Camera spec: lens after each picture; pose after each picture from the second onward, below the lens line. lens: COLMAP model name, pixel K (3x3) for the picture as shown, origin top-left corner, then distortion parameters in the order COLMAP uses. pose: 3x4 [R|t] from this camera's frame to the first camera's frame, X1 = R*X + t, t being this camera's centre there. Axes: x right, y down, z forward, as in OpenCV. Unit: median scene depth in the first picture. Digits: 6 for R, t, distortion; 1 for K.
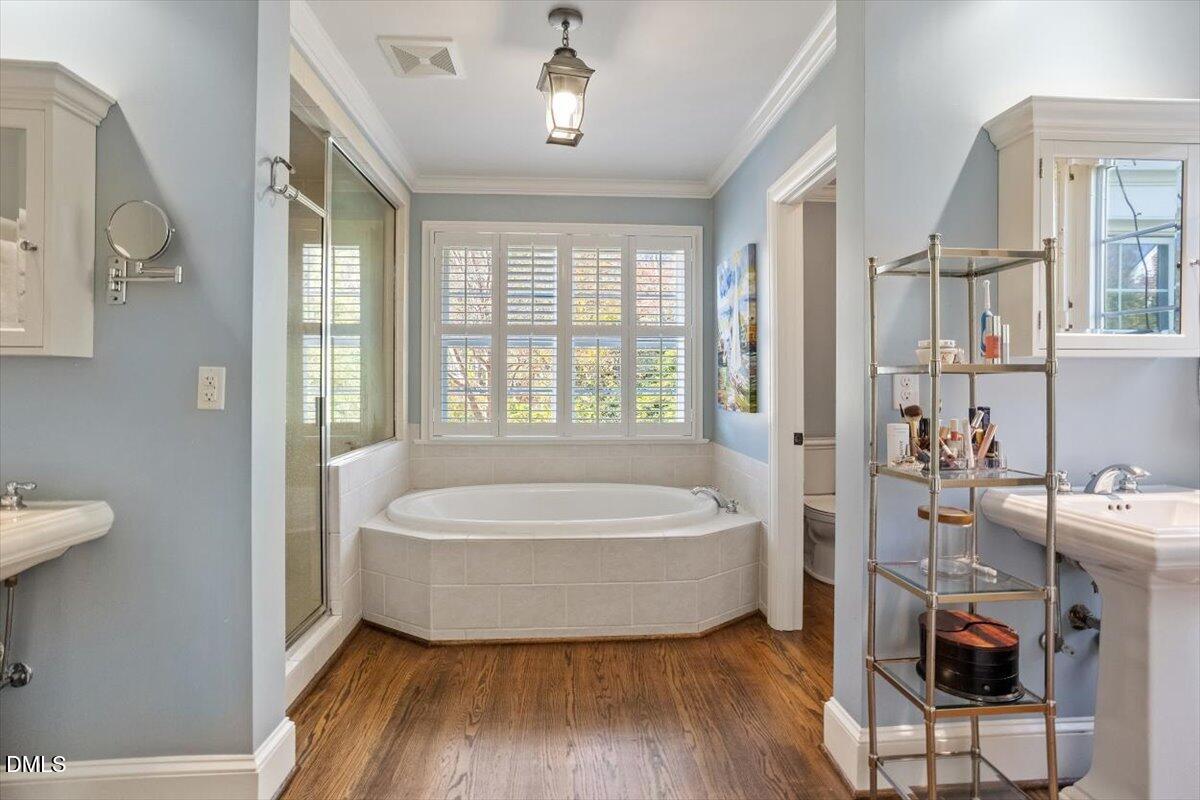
lens RADIAL K [[586.1, 0, 598.0], [0, 586.1, 382.6], [0, 0, 1]] dist [-0.048842, 0.024664]
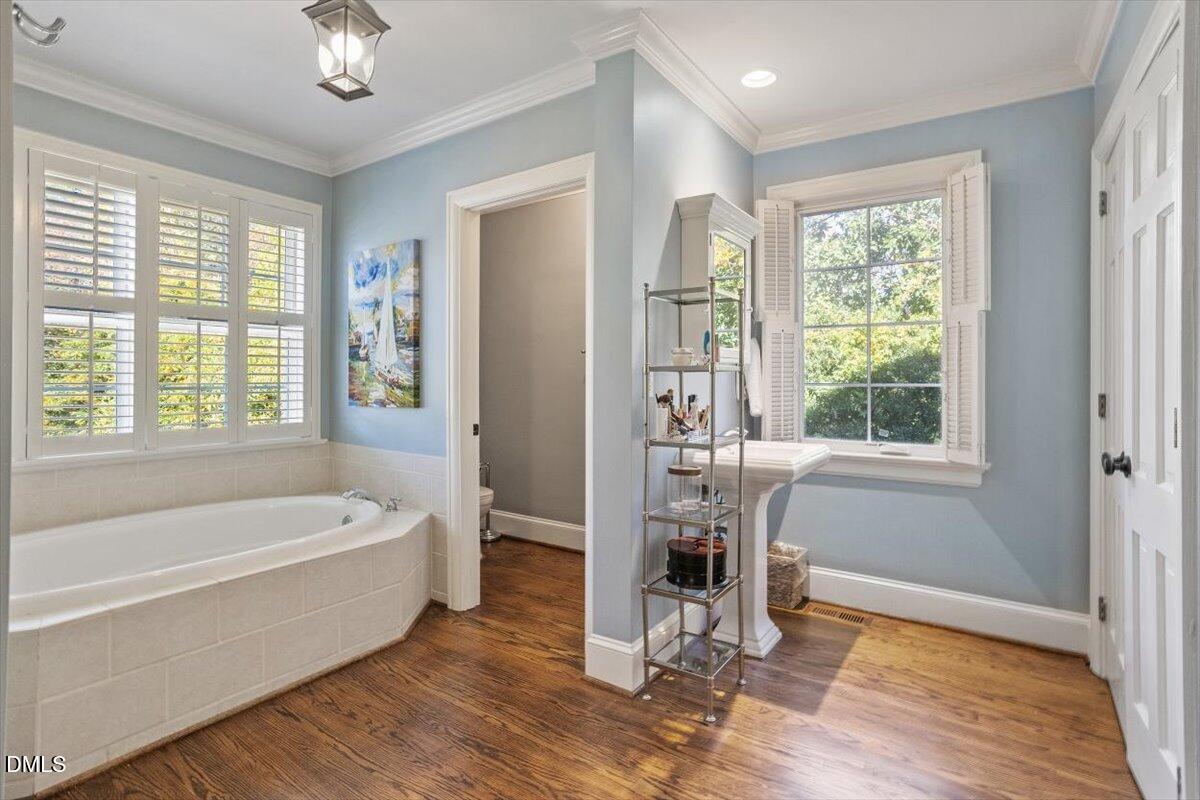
lens RADIAL K [[586.1, 0, 598.0], [0, 586.1, 382.6], [0, 0, 1]] dist [-0.048842, 0.024664]
pose [[0.629639, -0.004537, 0.776874, -0.351331], [-0.001422, 0.999975, 0.006992, 0.000840], [-0.776886, -0.005508, 0.629617, 0.135461]]
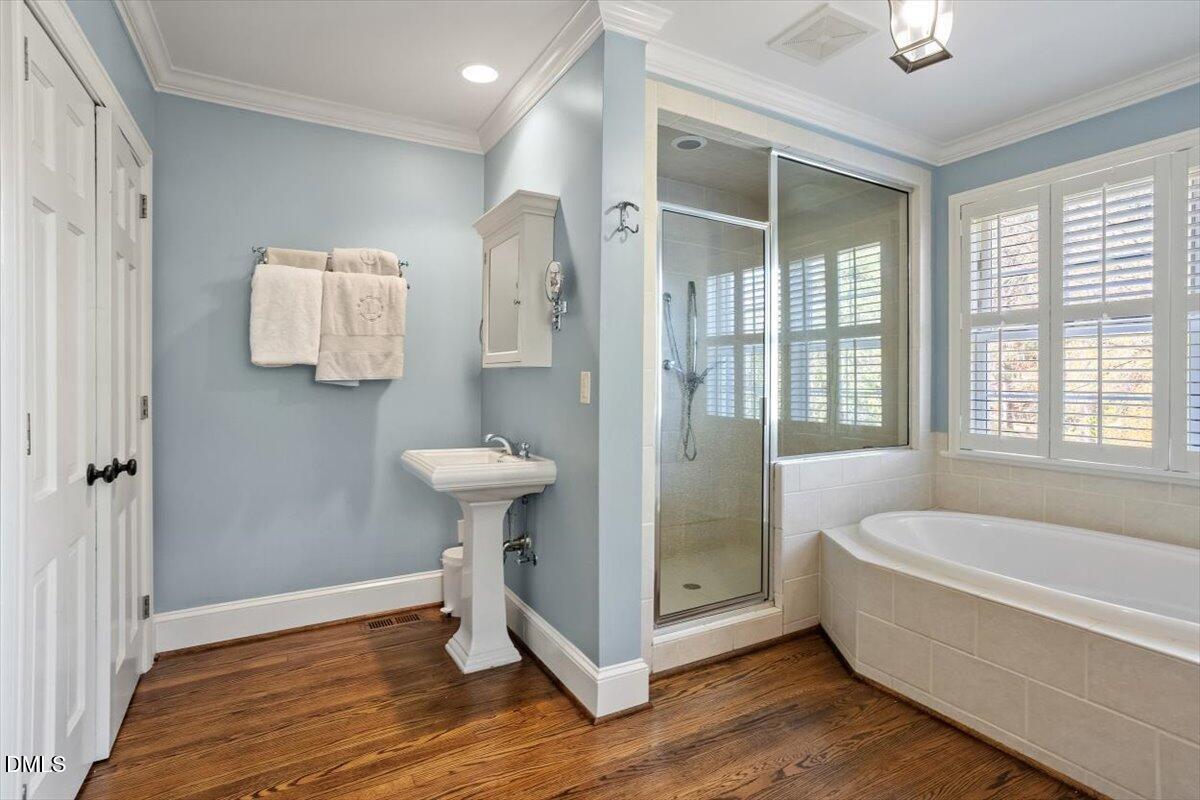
lens RADIAL K [[582.1, 0, 602.6], [0, 582.1, 384.1], [0, 0, 1]] dist [-0.057916, 0.030026]
pose [[0.430318, 0.003435, -0.902671, 0.310459], [-0.005850, 0.999982, 0.001016, -0.000036], [0.902659, 0.004844, 0.430330, 0.237605]]
